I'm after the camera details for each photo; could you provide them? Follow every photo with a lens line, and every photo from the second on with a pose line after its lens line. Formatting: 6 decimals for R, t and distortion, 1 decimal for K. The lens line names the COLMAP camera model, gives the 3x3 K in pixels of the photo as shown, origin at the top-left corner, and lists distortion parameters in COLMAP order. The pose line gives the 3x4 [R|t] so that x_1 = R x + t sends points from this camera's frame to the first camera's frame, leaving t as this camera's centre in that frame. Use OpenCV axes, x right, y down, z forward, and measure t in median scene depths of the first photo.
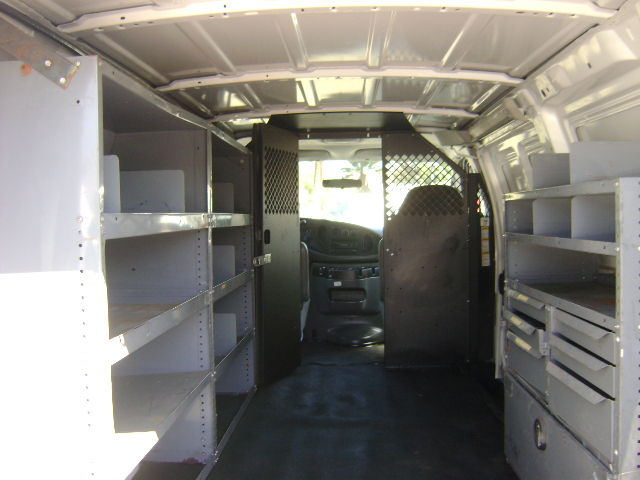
lens RADIAL K [[660.1, 0, 320.0], [0, 660.1, 240.0], [0, 0, 1]] dist [-0.175962, 0.139282]
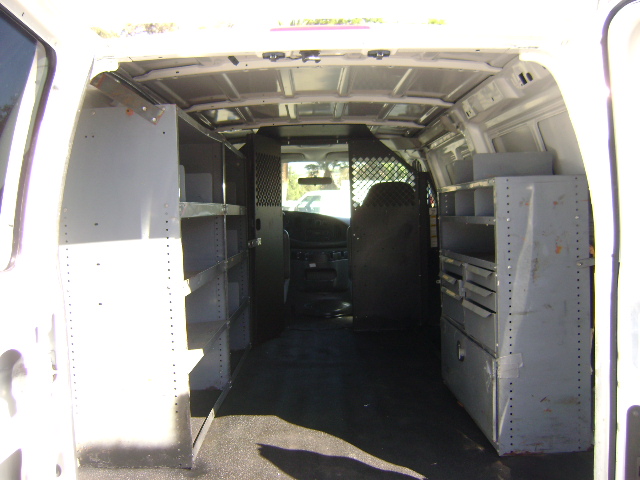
lens RADIAL K [[656.0, 0, 320.8], [0, 656.0, 219.4], [0, 0, 1]] dist [-0.174608, 0.002382]
pose [[0.998524, -0.010082, 0.053365, -0.035983], [0.011448, 0.999613, -0.025354, 0.023953], [-0.053089, 0.025927, 0.998253, -0.319230]]
